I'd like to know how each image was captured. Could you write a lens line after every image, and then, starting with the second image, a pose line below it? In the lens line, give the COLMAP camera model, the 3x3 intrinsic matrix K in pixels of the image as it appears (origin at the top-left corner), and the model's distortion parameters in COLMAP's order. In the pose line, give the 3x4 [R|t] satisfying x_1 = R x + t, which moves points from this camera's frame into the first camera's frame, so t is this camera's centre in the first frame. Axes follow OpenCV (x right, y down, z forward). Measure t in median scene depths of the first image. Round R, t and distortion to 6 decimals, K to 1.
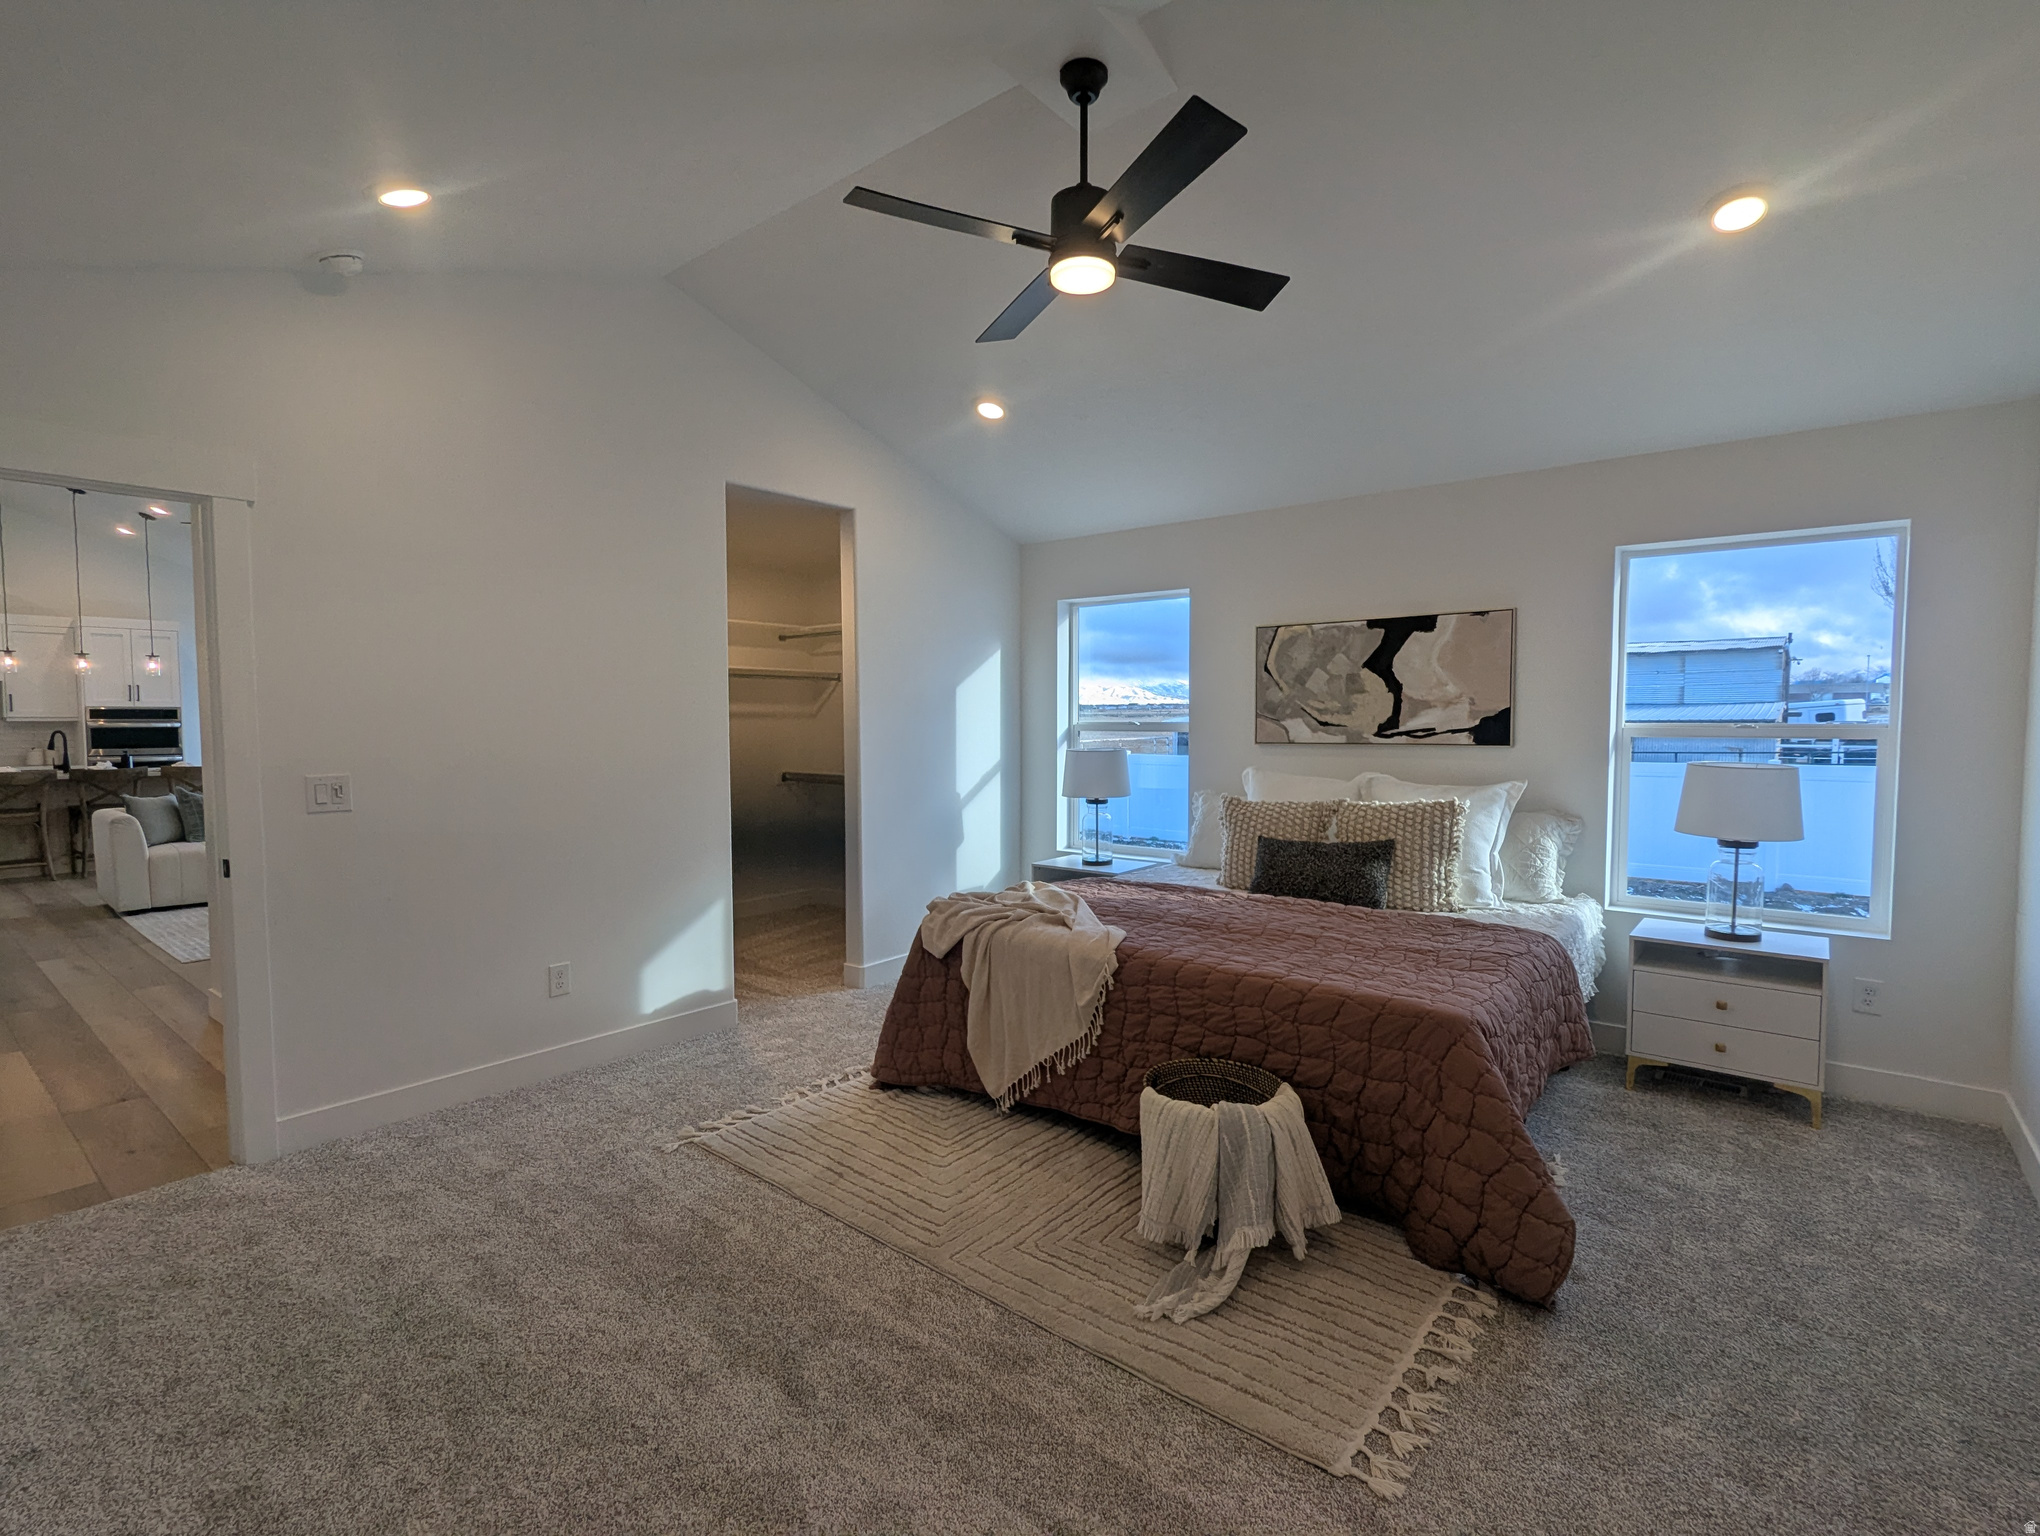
lens RADIAL K [[972.0, 0, 1015.3], [0, 972.0, 766.8], [0, 0, 1]] dist [-0.004995, -0.000570]
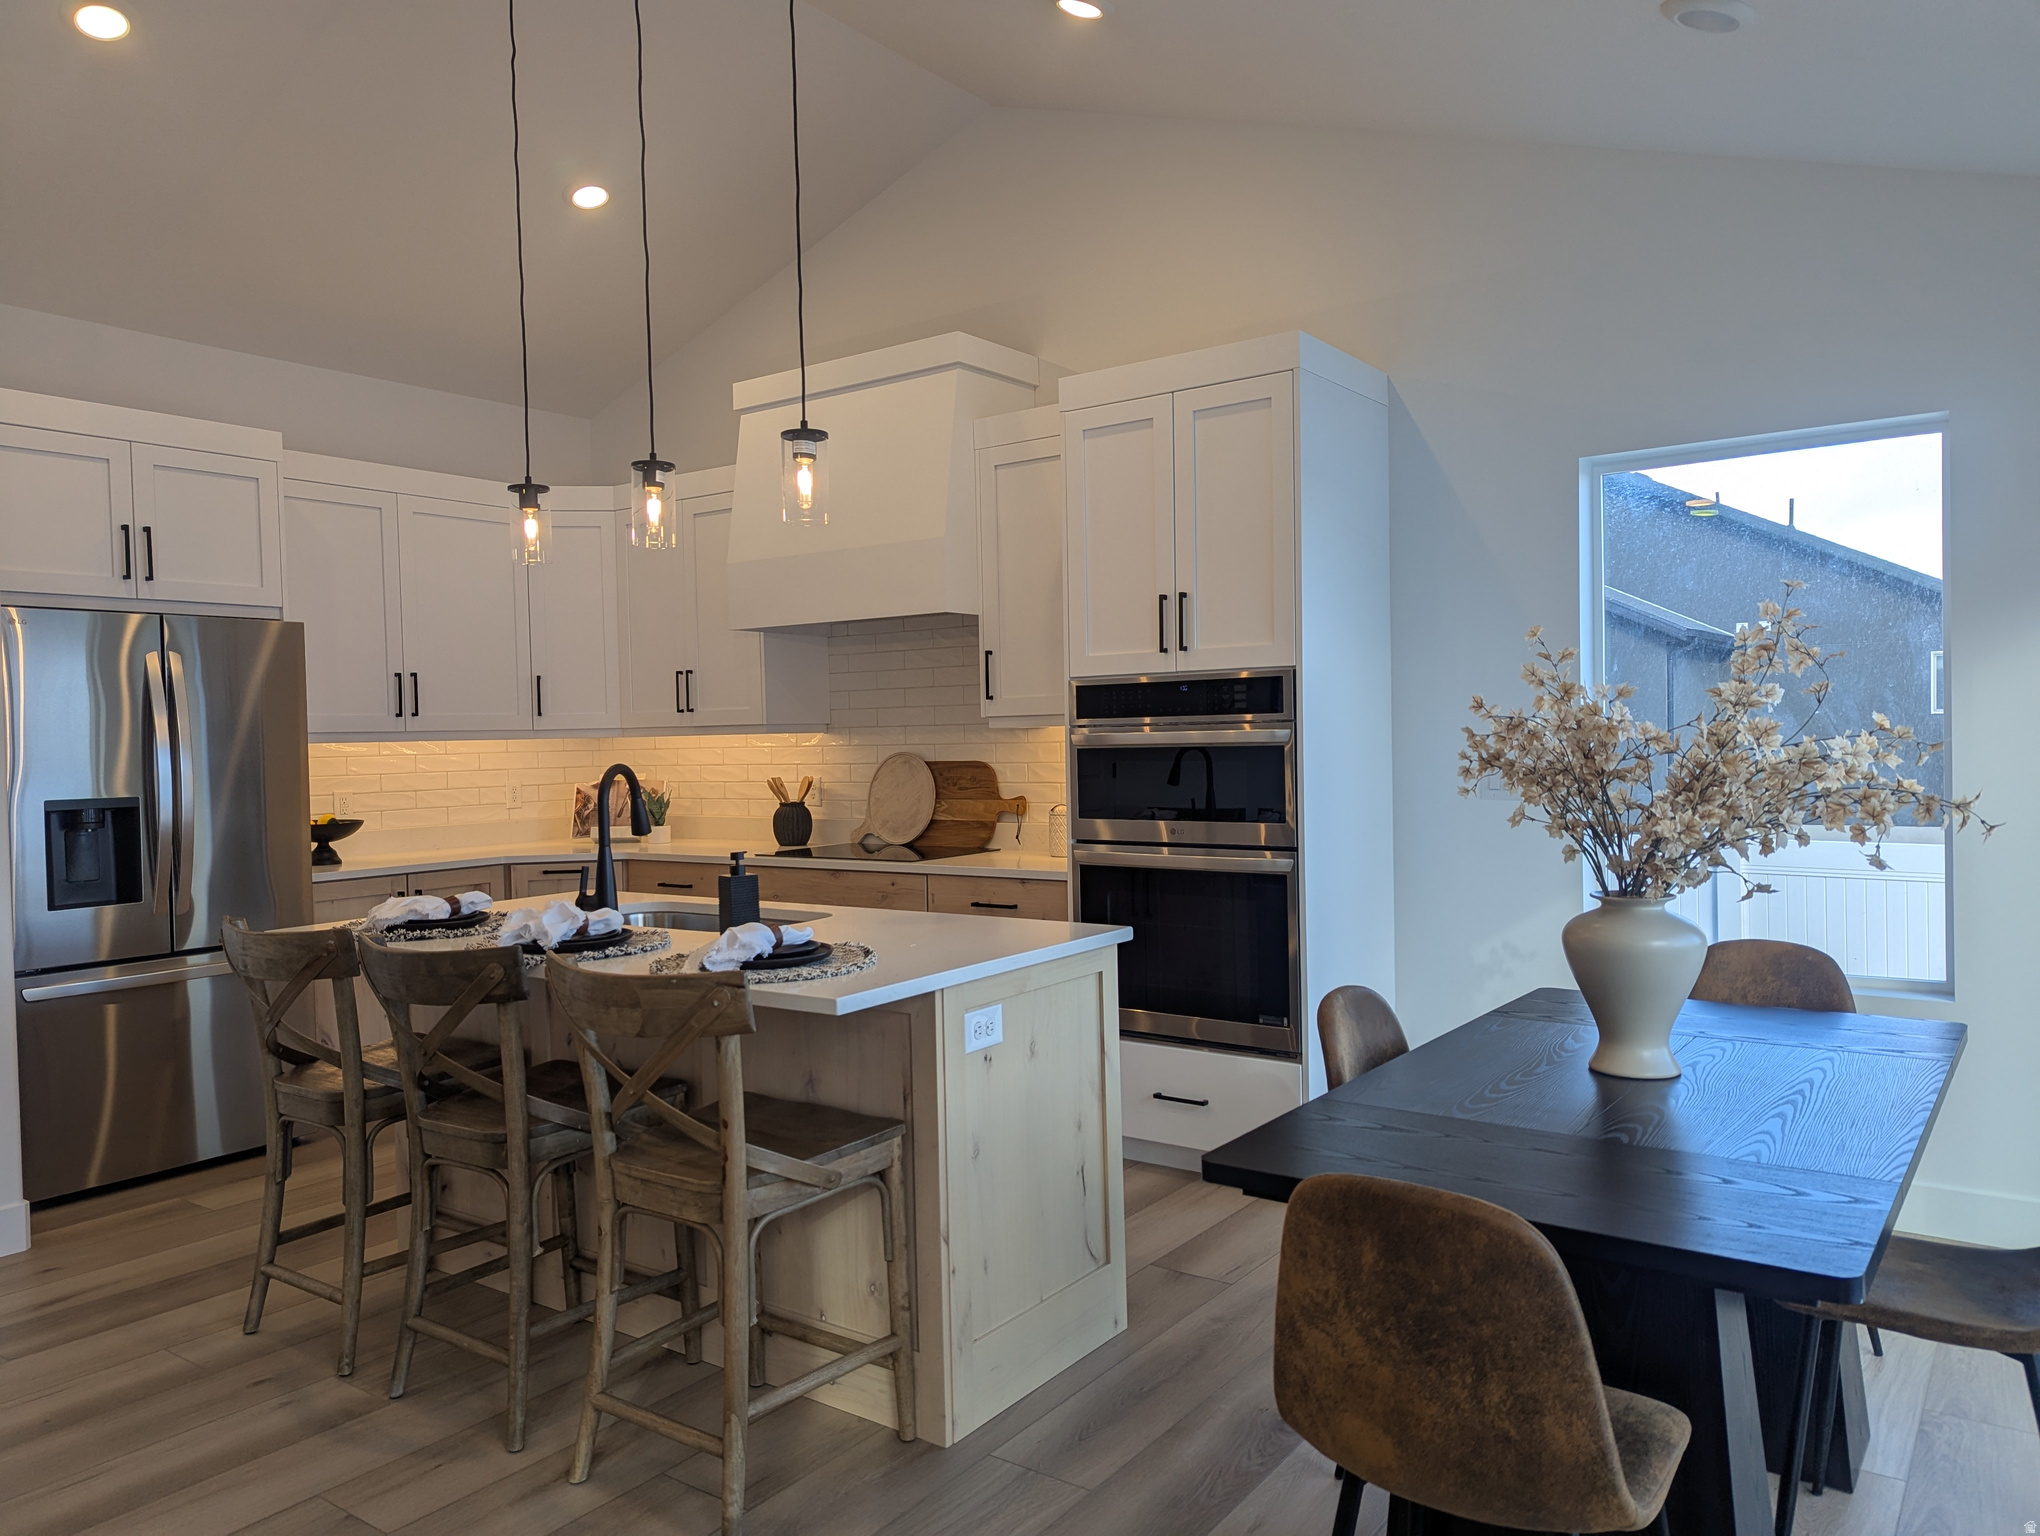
lens RADIAL K [[1438.1, 0, 1013.7], [0, 1438.1, 770.5], [0, 0, 1]] dist [0.063008, -0.002426]
pose [[0.048650, 0.017322, -0.998666, -0.499037], [-0.028833, 0.999457, 0.015932, -0.038976], [0.998400, 0.028020, 0.049123, 0.931239]]
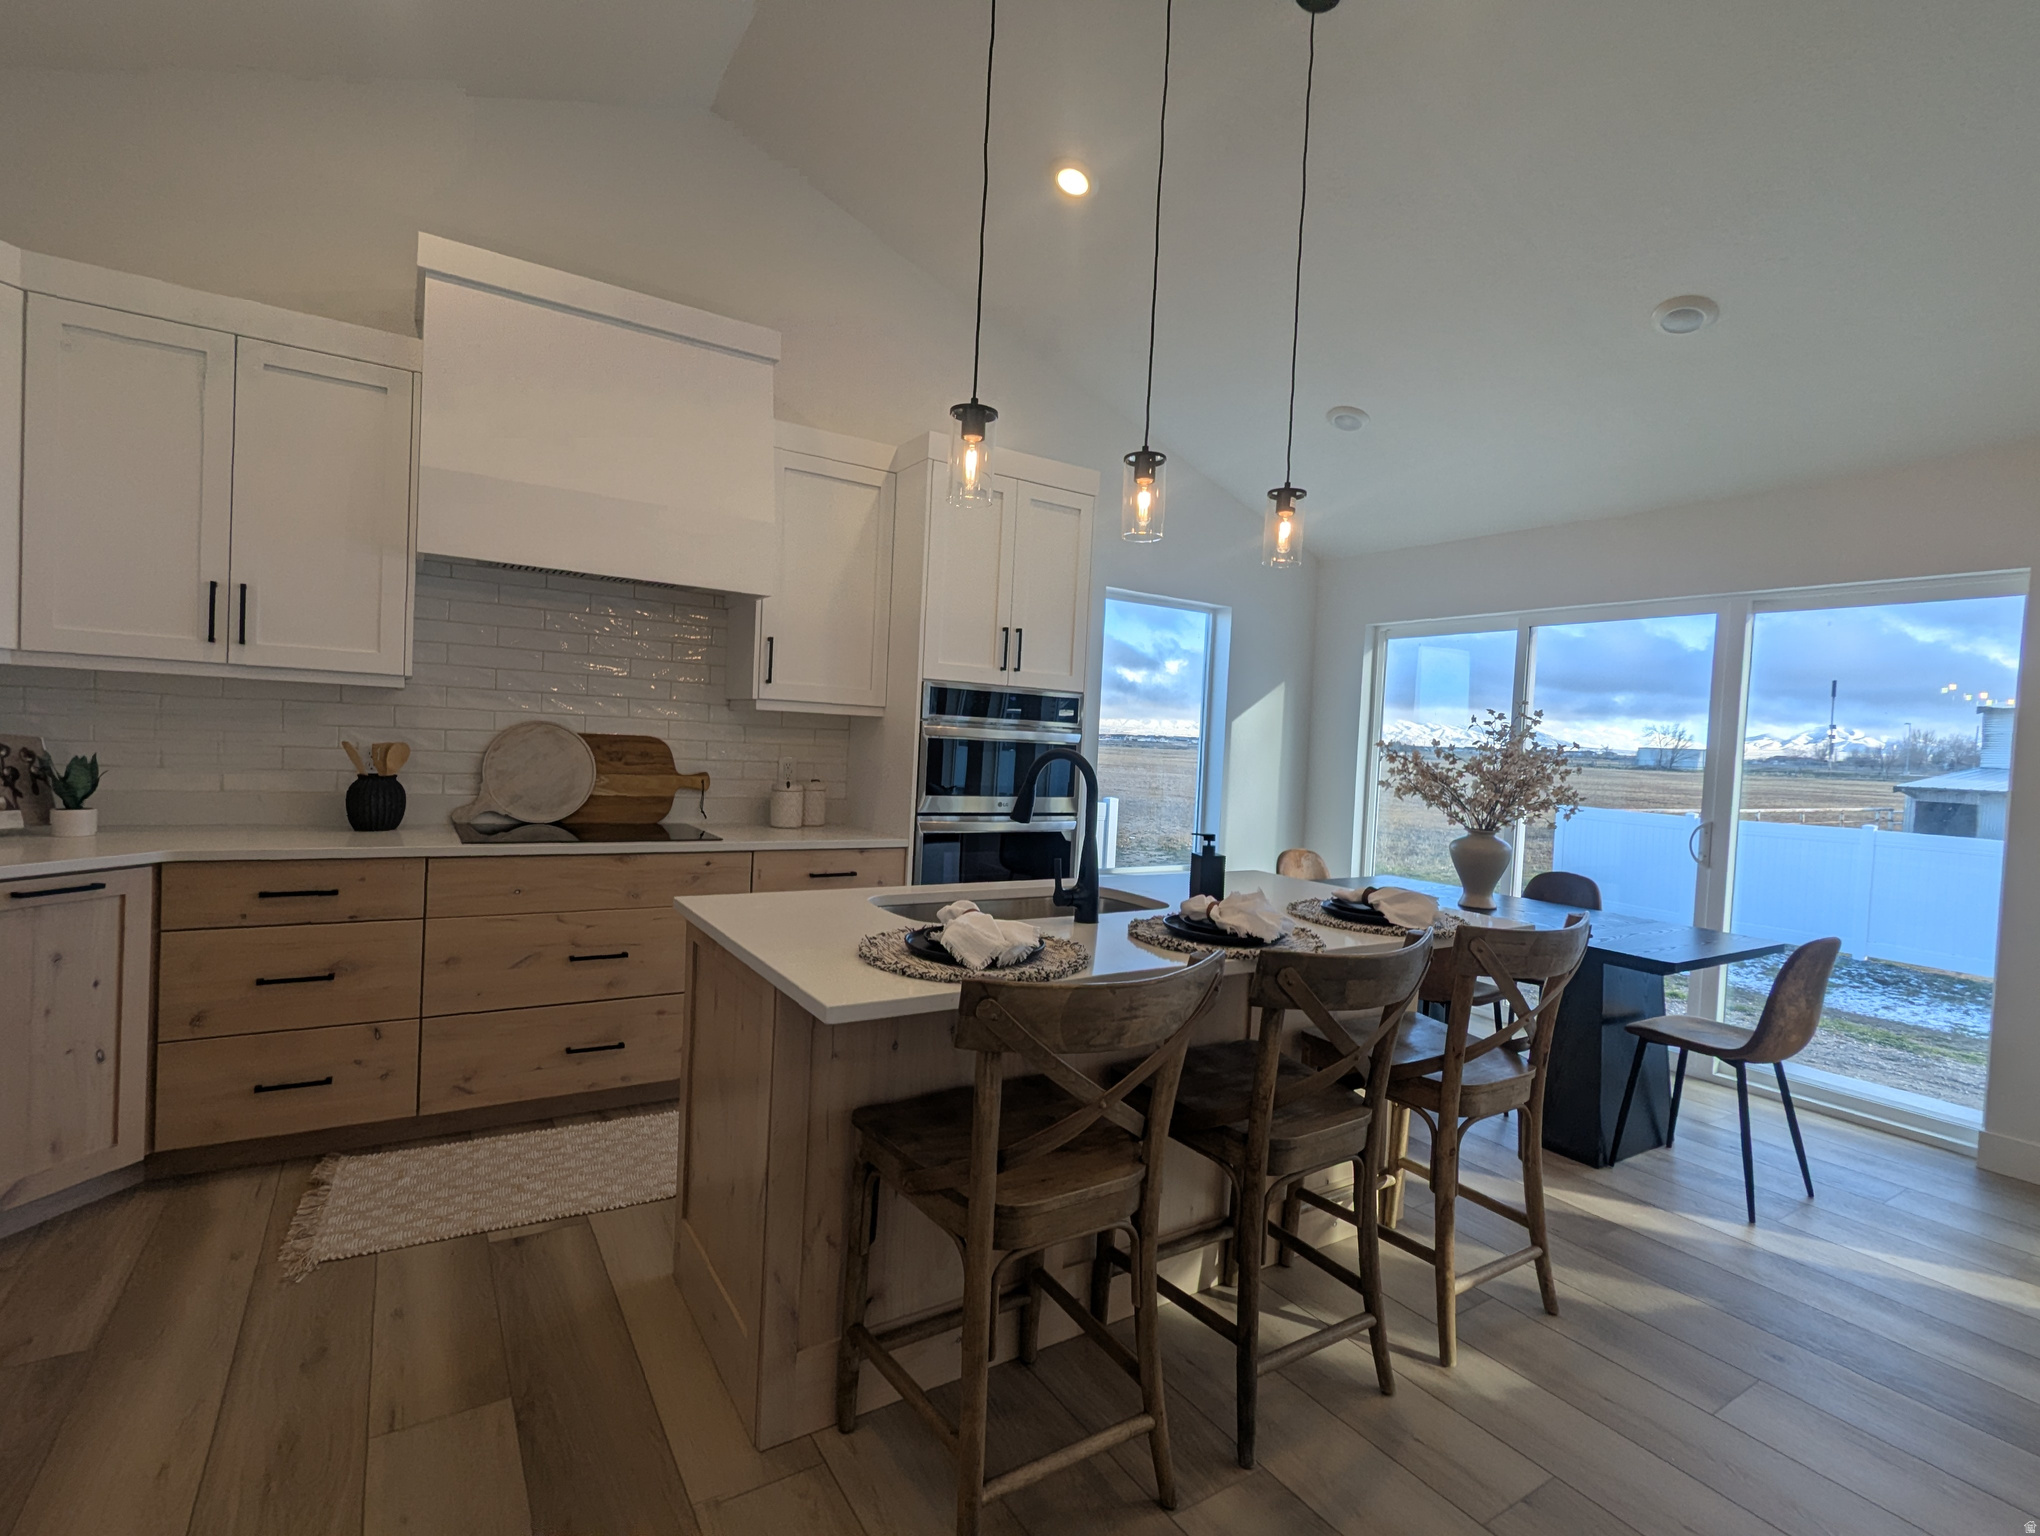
lens RADIAL K [[972.0, 0, 1021.5], [0, 972.0, 763.0], [0, 0, 1]] dist [-0.004995, -0.000570]
pose [[0.951324, 0.052940, -0.303612, -0.788033], [-0.062904, 0.997752, -0.023123, -0.024191], [0.301705, 0.041096, 0.952515, 0.645628]]
